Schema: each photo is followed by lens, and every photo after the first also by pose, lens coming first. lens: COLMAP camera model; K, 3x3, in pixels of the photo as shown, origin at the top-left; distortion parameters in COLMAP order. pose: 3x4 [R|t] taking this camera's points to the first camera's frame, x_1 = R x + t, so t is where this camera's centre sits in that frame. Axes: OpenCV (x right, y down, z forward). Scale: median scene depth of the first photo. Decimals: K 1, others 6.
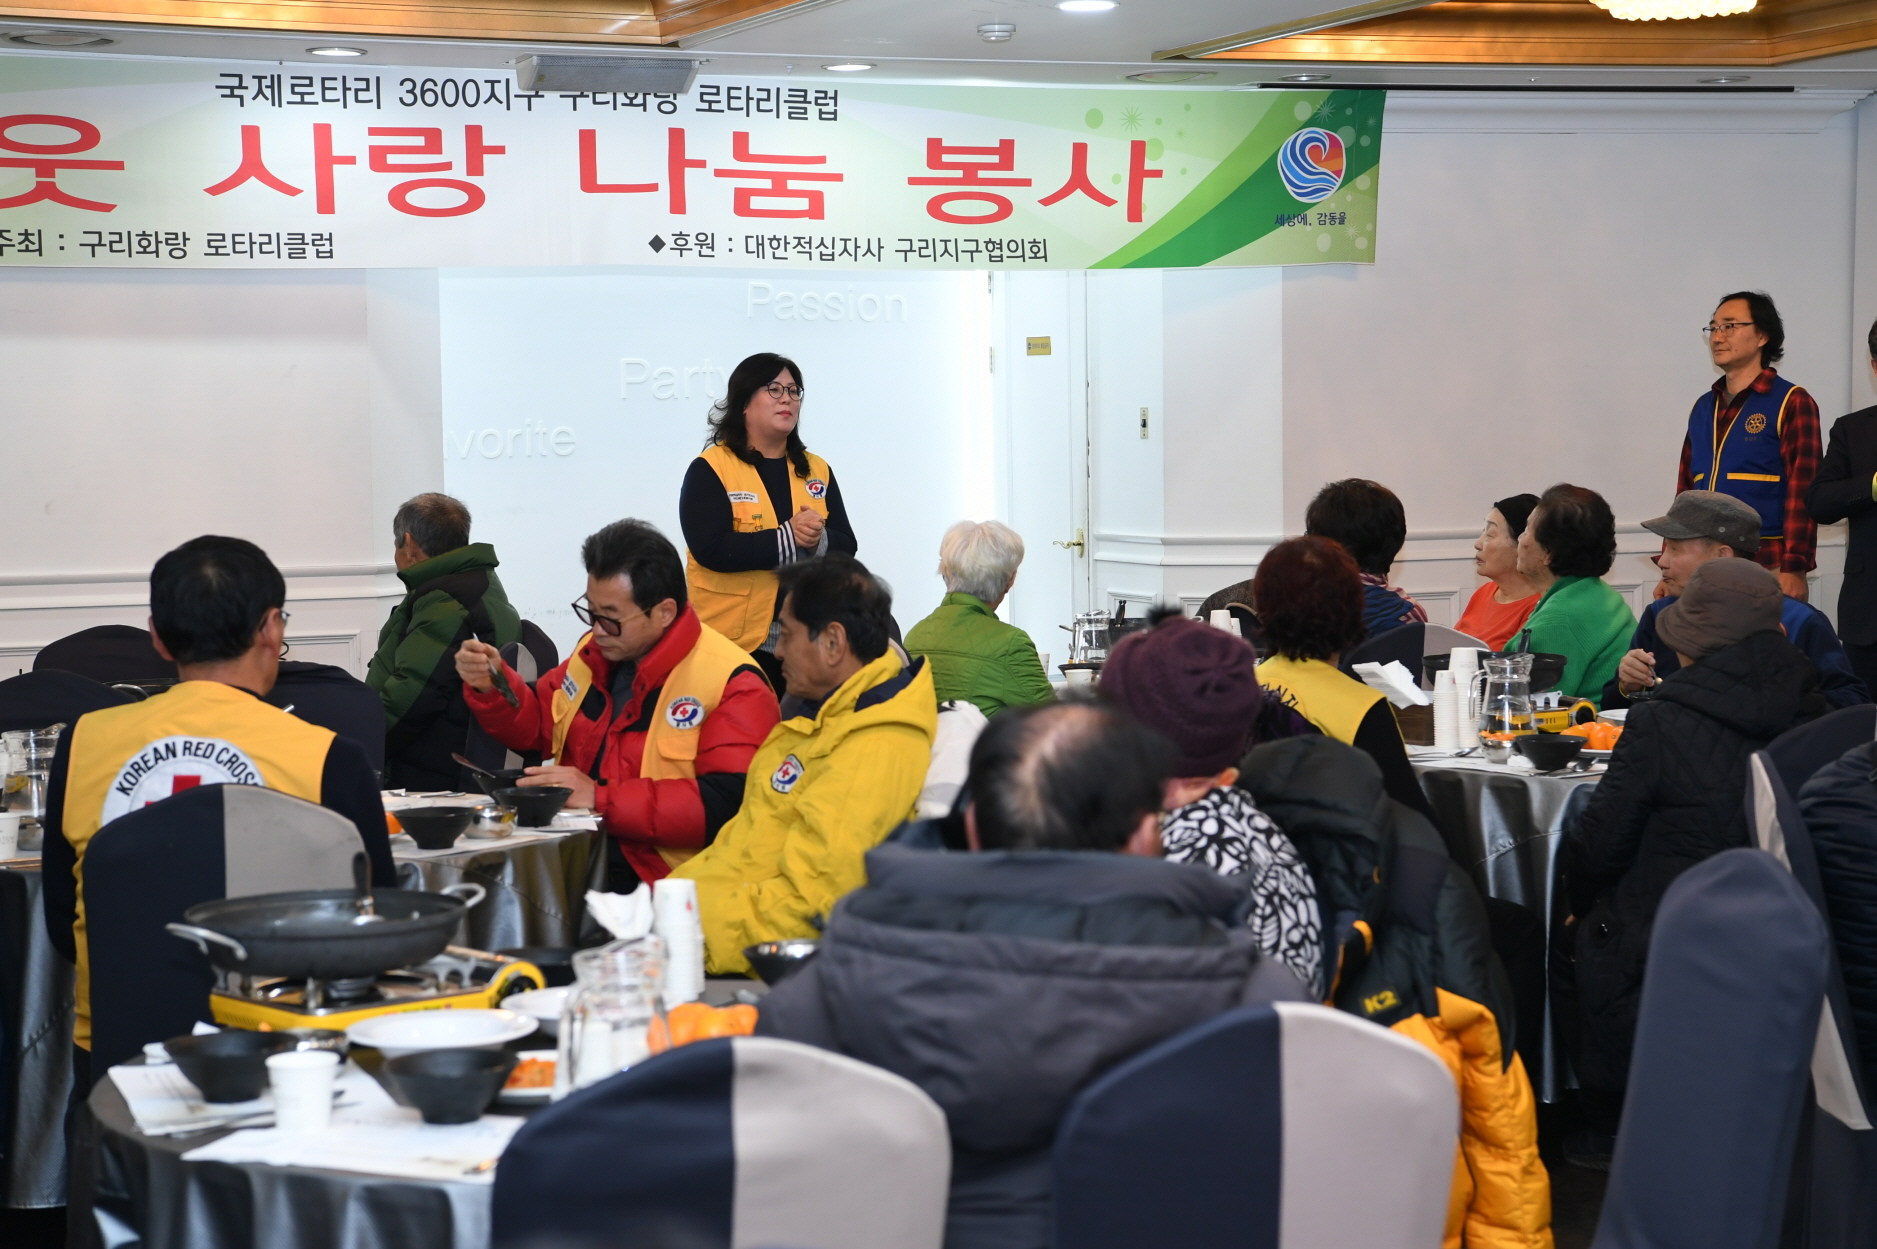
lens RADIAL K [[3517.7, 0, 944.7], [0, 3517.7, 596.1], [0, 0, 1]] dist [0.305554, 0.000000]
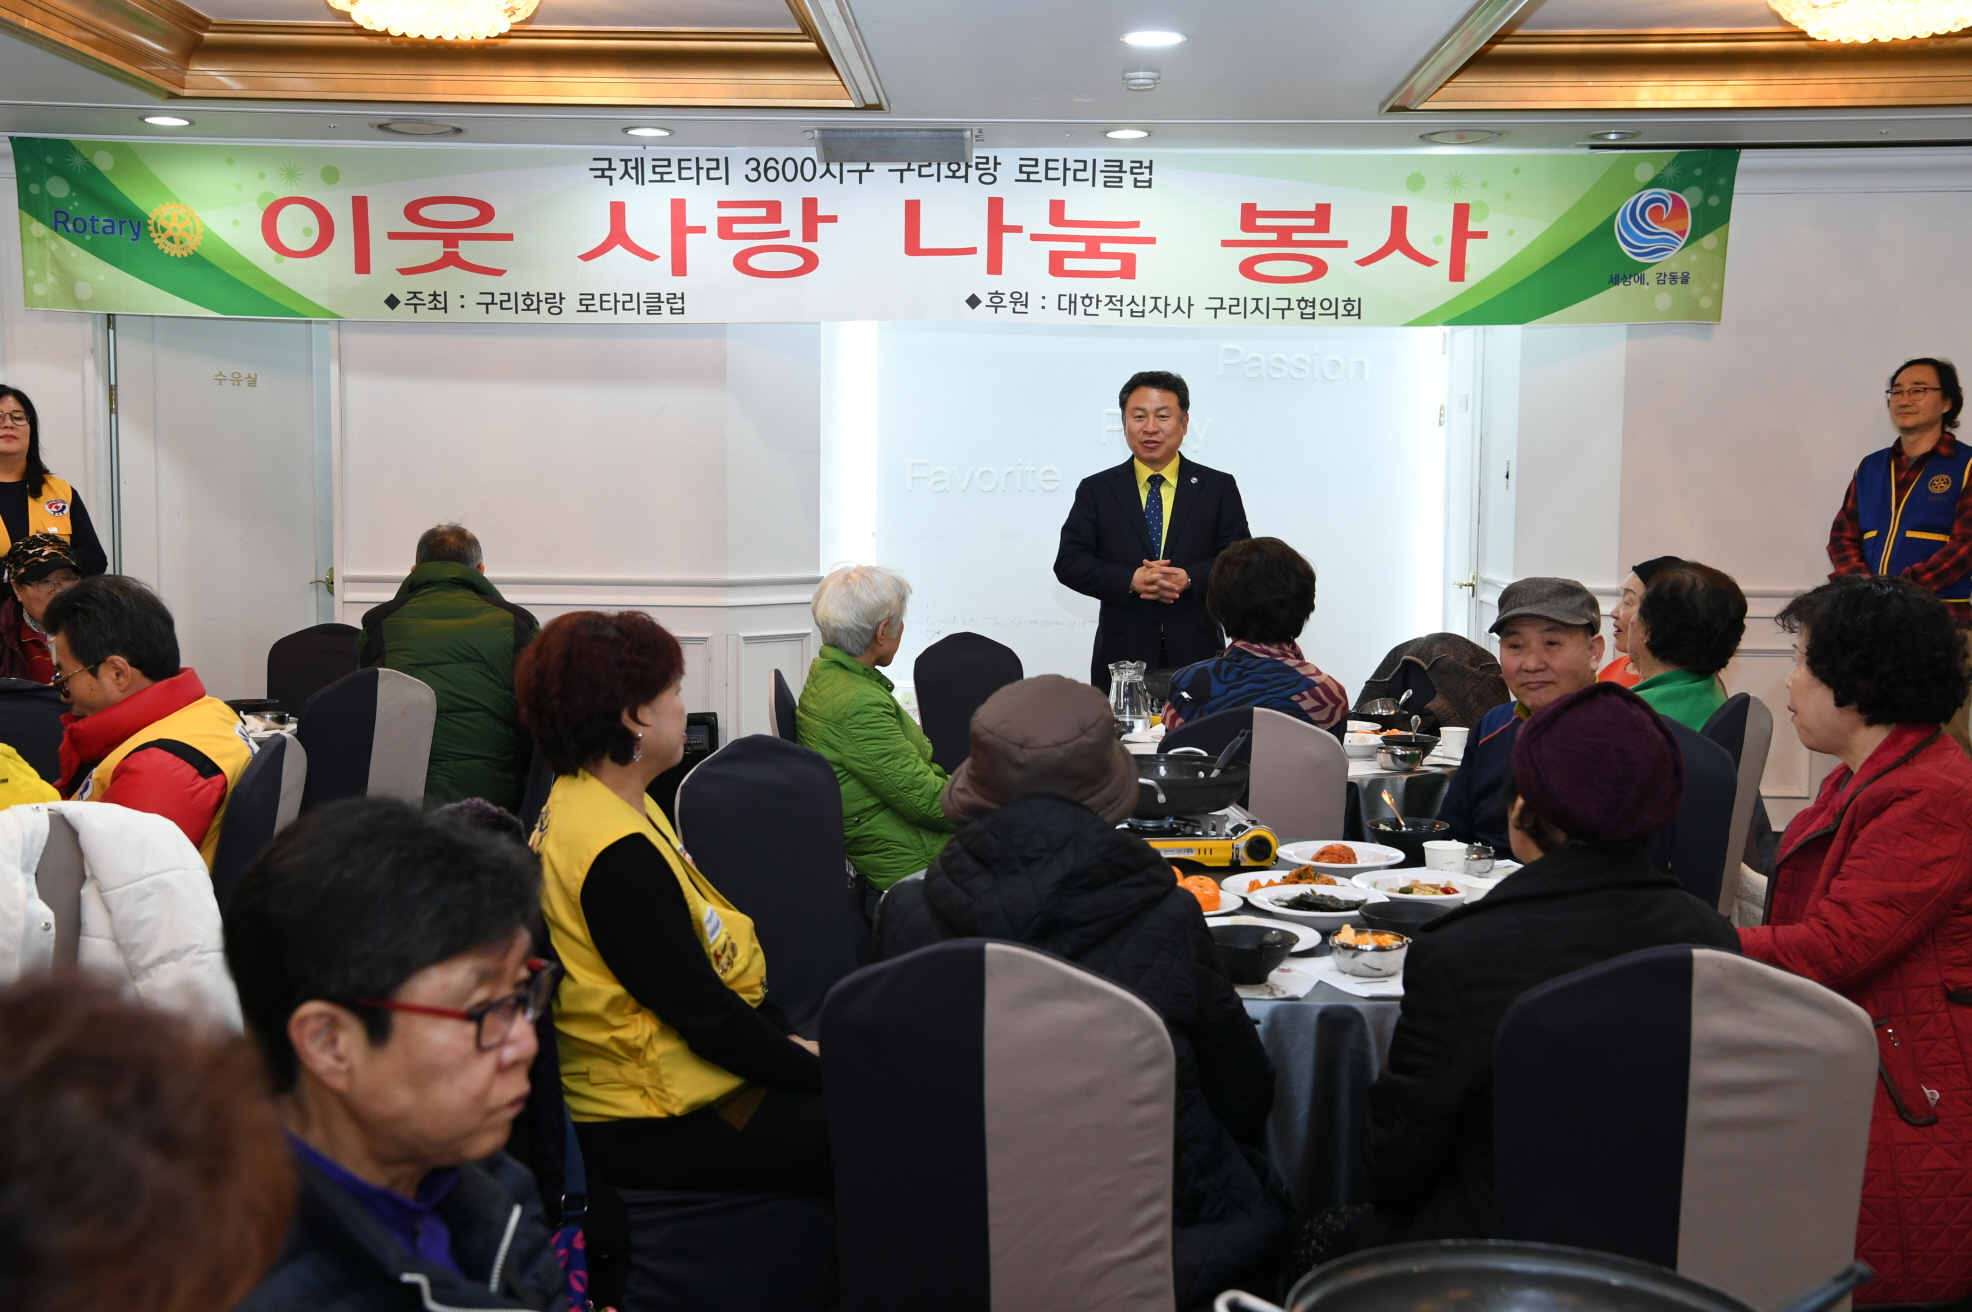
lens RADIAL K [[2311.5, 0, 987.4], [0, 2311.5, 651.9], [0, 0, 1]] dist [0.076956, 0.000000]
pose [[0.912876, 0.057750, -0.404131, 0.229954], [-0.045286, 0.998159, 0.040340, -0.019655], [0.405717, -0.018524, 0.913811, 0.342455]]
